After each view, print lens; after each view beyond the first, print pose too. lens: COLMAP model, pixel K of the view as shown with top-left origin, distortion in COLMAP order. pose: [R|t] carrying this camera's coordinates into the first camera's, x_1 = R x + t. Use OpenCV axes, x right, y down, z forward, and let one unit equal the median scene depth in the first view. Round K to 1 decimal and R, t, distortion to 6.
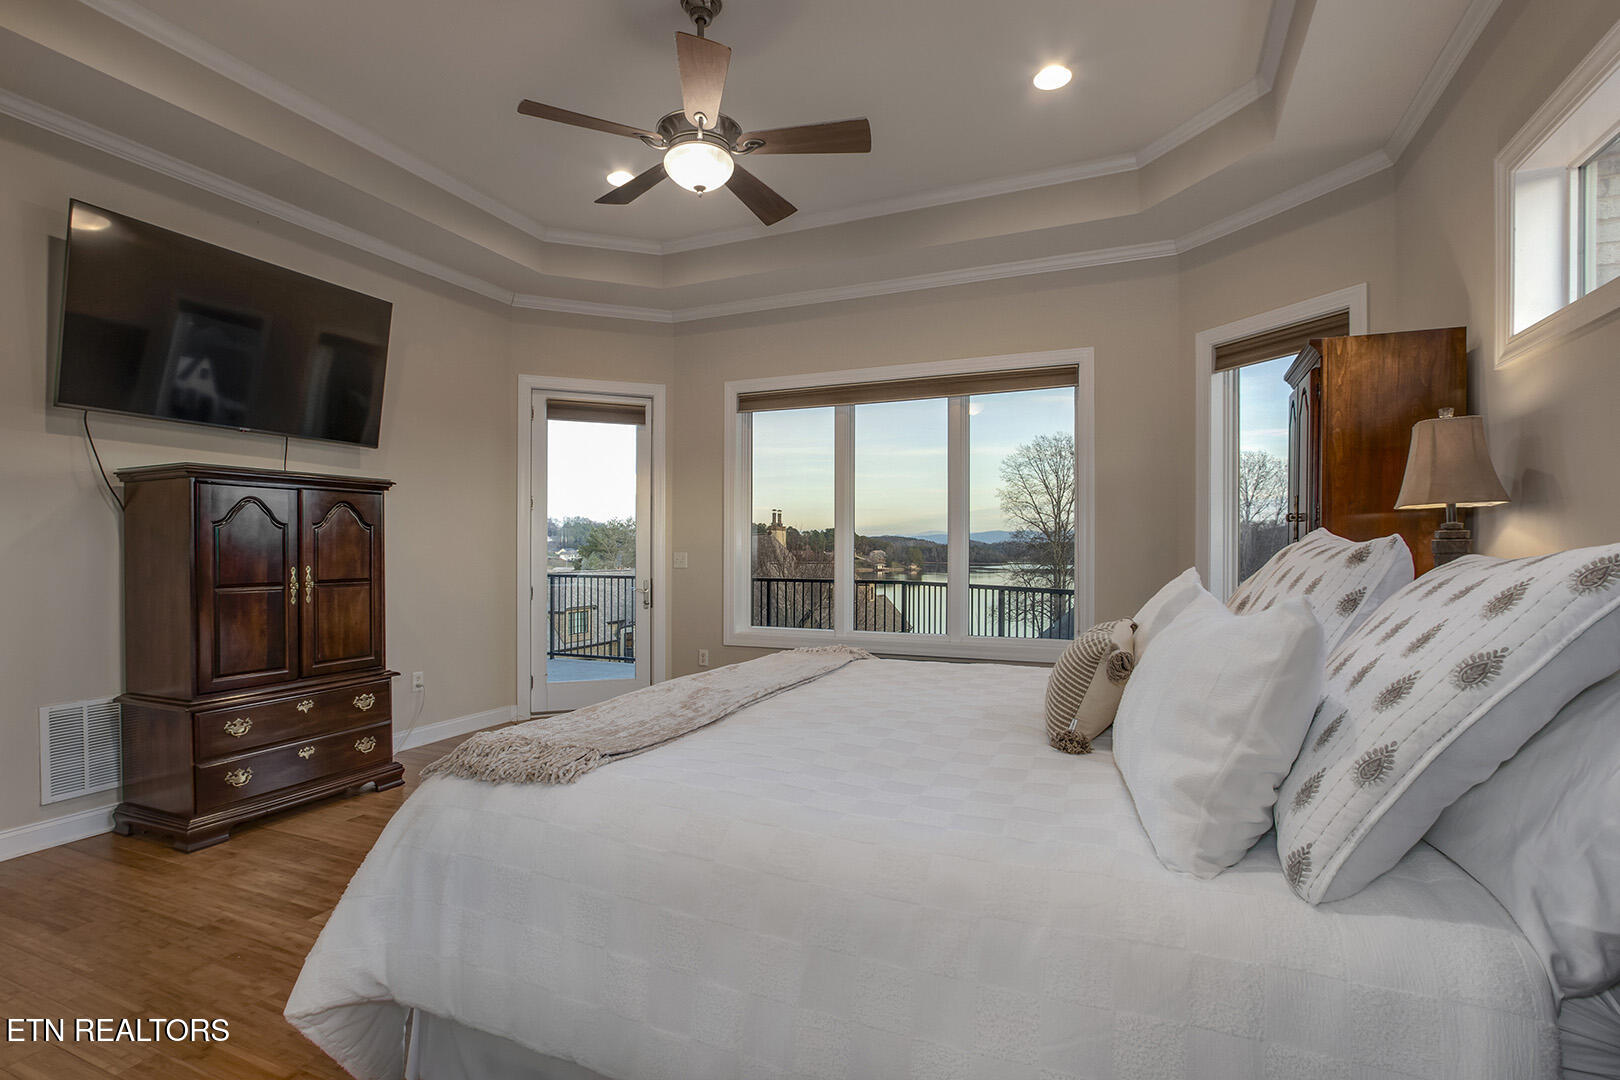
lens RADIAL K [[759.3, 0, 810.6], [0, 759.3, 552.6], [0, 0, 1]] dist [-0.021867, 0.002054]
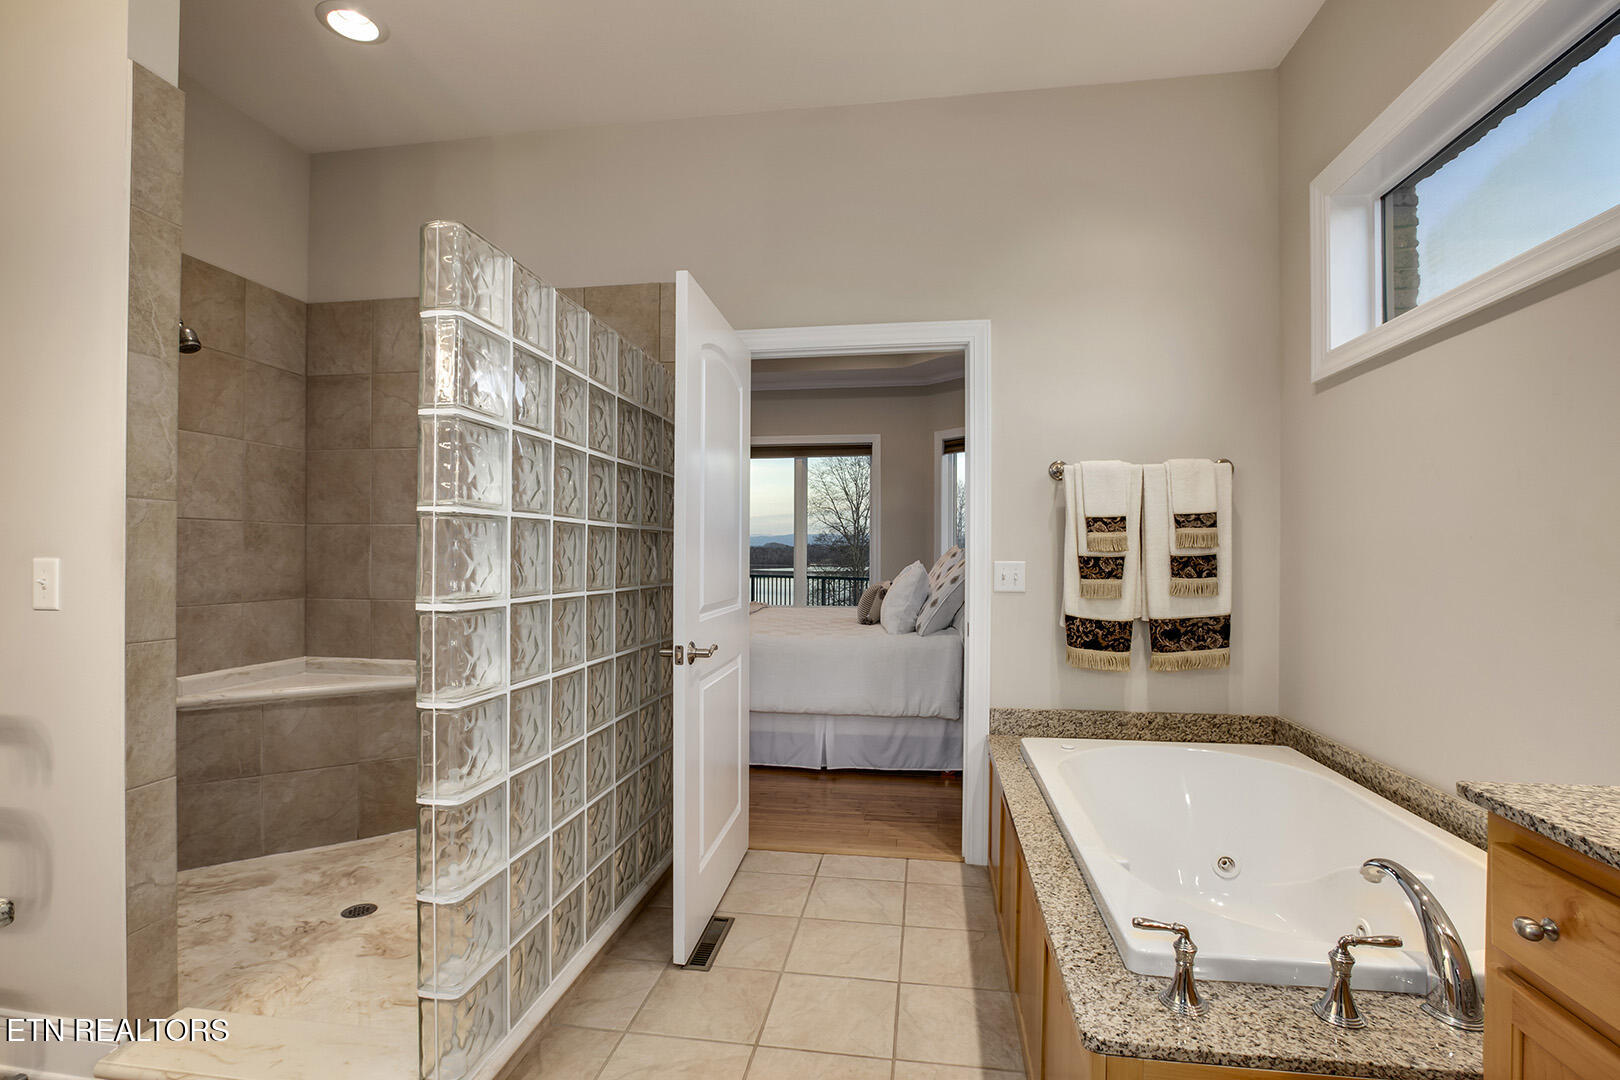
lens RADIAL K [[759.3, 0, 810.6], [0, 759.3, 552.6], [0, 0, 1]] dist [-0.021867, 0.002054]
pose [[0.967624, 0.001538, 0.252390, -0.129555], [-0.000768, 0.999995, -0.003150, 0.000917], [-0.252393, 0.002854, 0.967621, -0.380823]]
